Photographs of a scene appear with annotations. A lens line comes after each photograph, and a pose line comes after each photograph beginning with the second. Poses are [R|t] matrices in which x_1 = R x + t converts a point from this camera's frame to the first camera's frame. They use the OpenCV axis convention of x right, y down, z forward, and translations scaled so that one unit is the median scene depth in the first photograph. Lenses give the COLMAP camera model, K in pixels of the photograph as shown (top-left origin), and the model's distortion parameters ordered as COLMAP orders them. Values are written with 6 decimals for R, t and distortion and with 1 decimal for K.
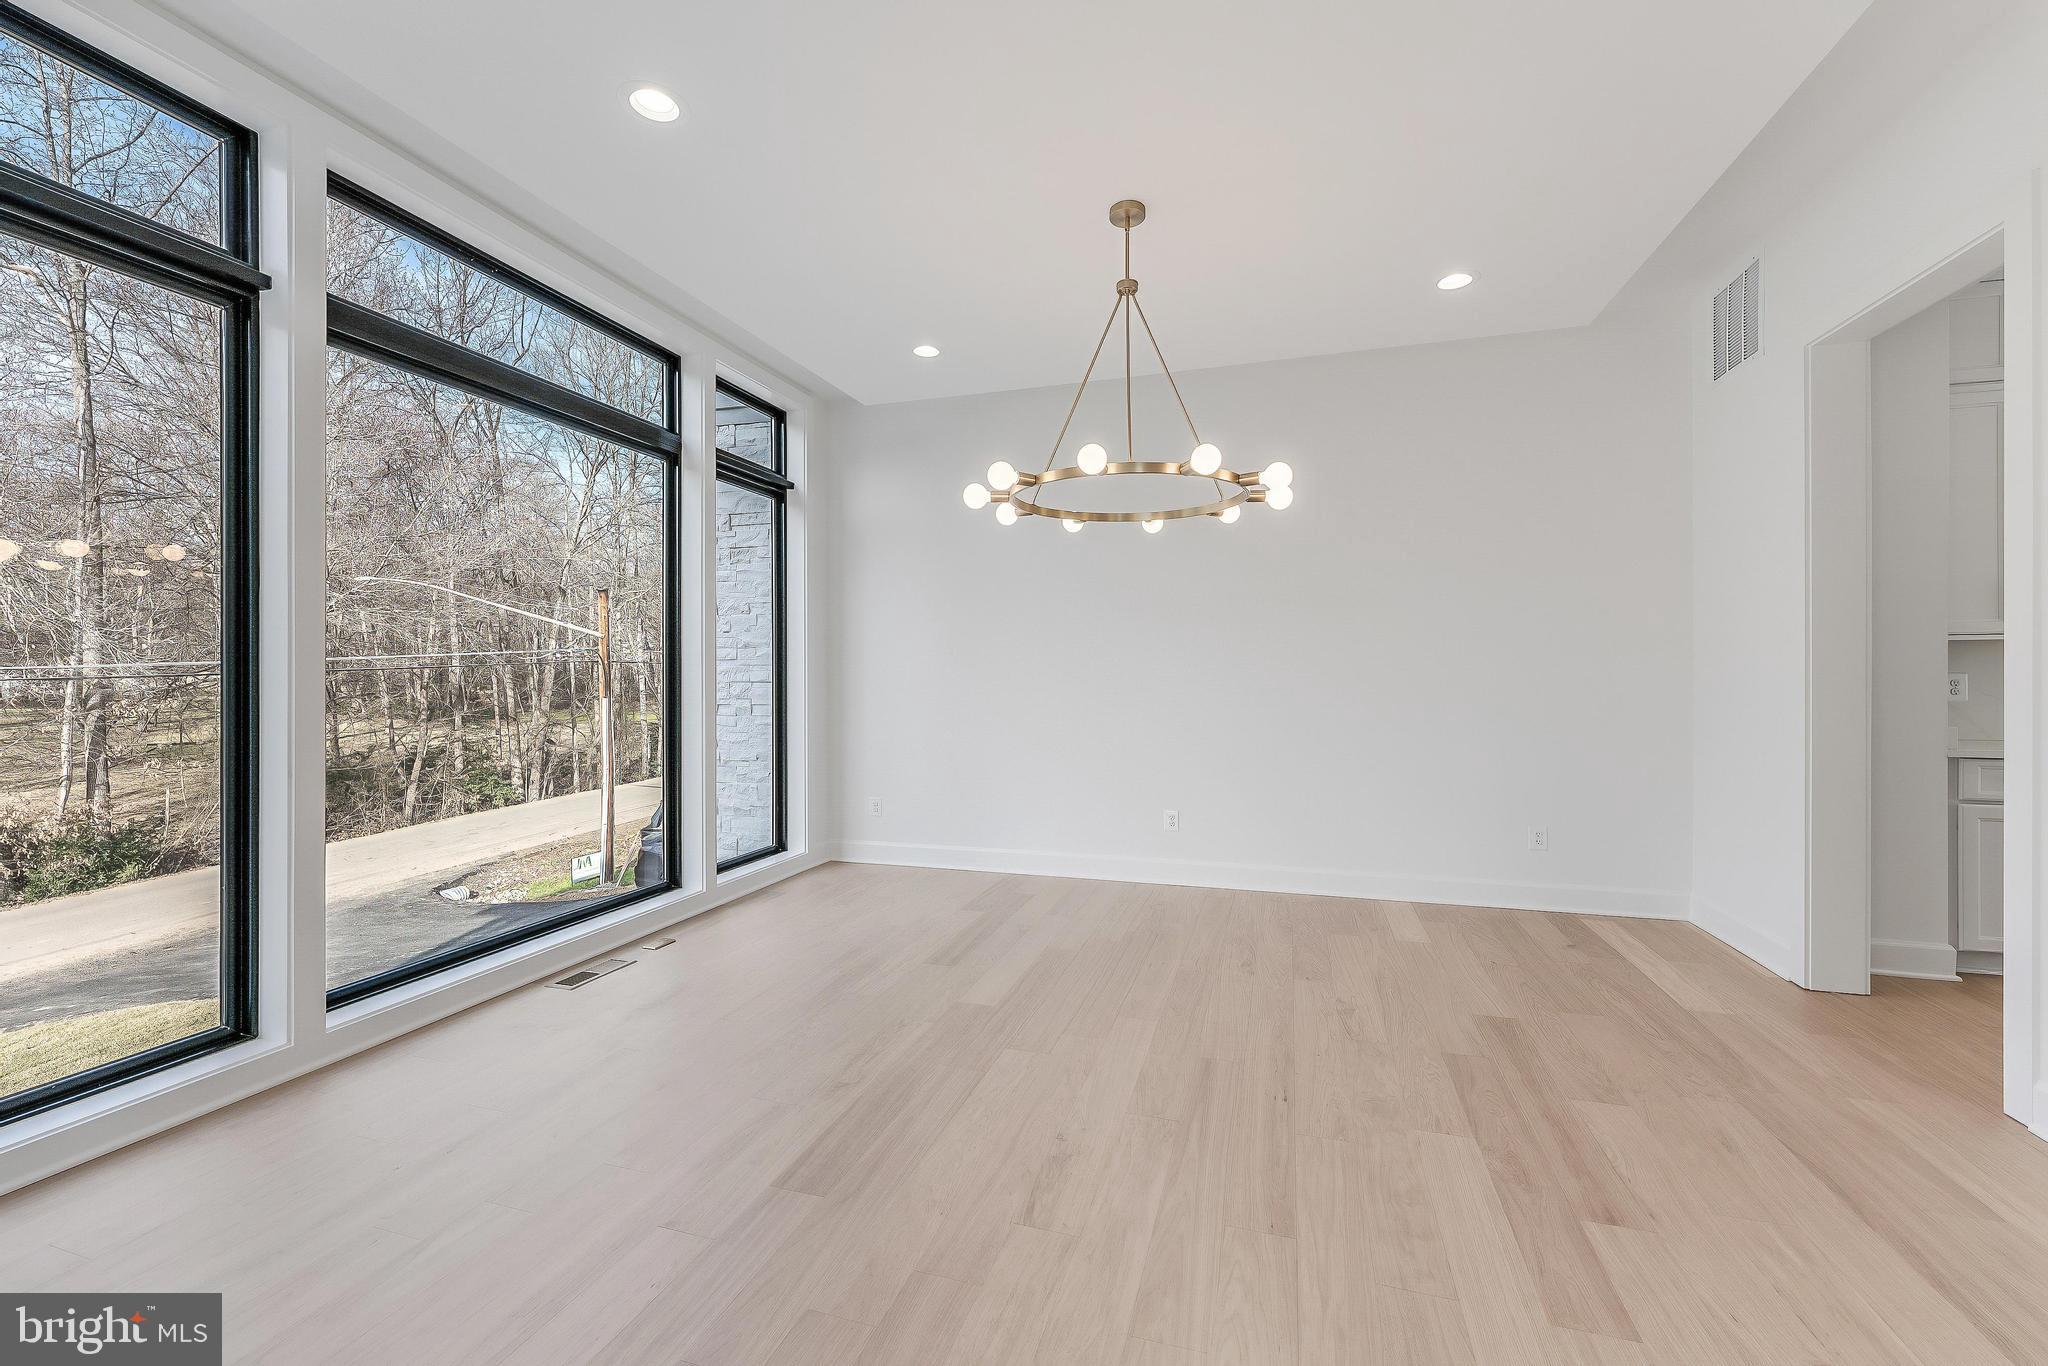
lens RADIAL K [[817.0, 0, 1030.7], [0, 817.0, 674.2], [0, 0, 1]] dist [0.000086, -0.000047]
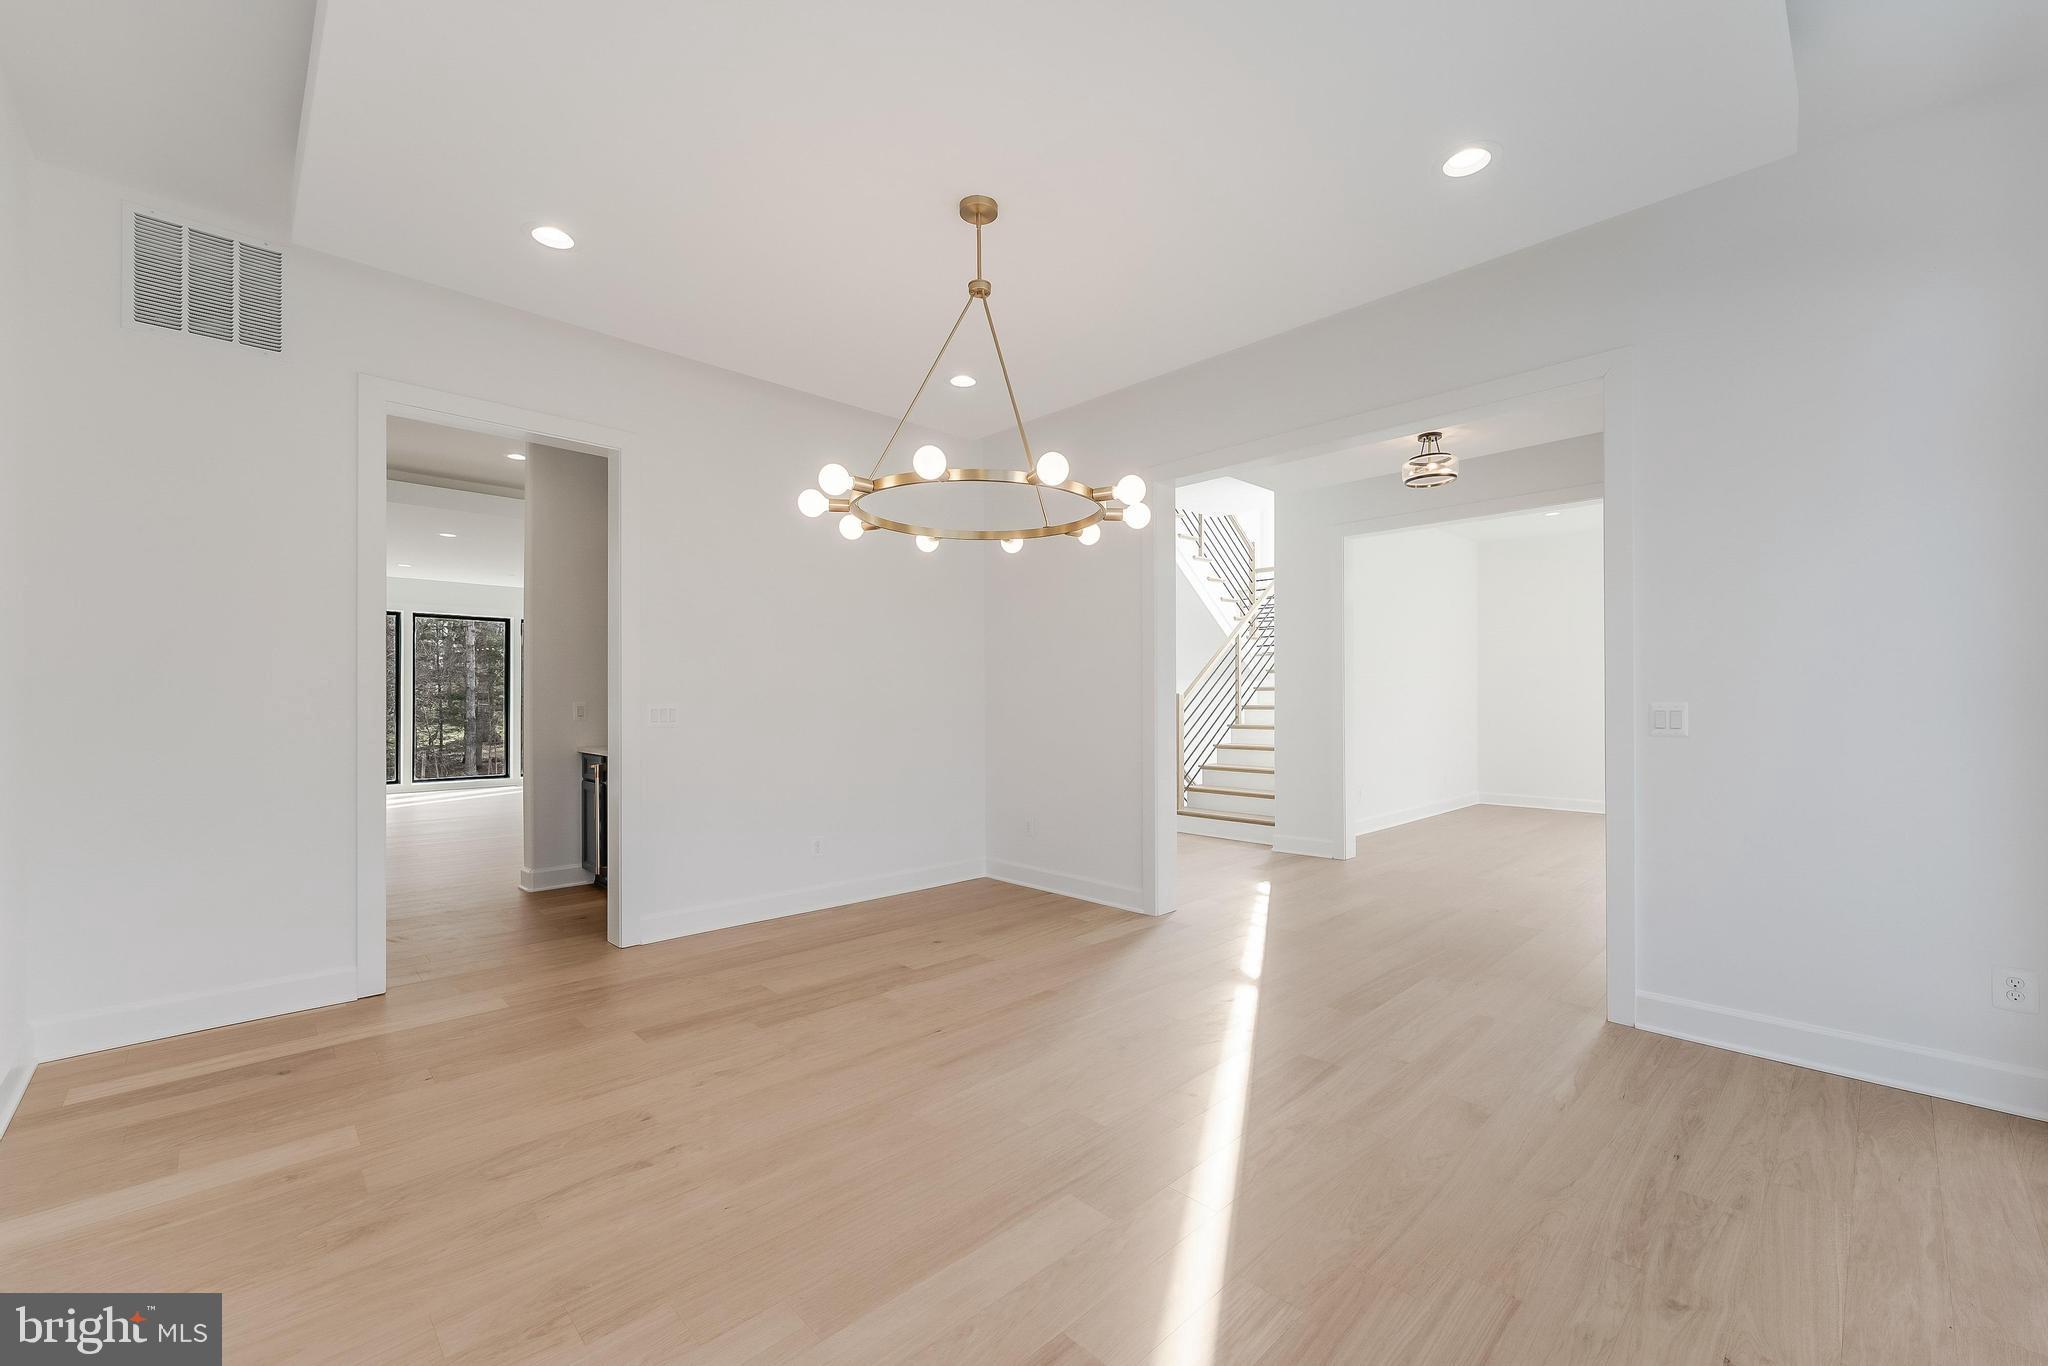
lens RADIAL K [[841.5, 0, 1030.8], [0, 841.5, 693.9], [0, 0, 1]] dist [0.000175, 0.000040]
pose [[-0.876663, 0.004762, 0.481081, -0.417469], [0.002629, 0.999983, -0.005109, -0.003922], [-0.481098, -0.003215, -0.876661, 1.914688]]
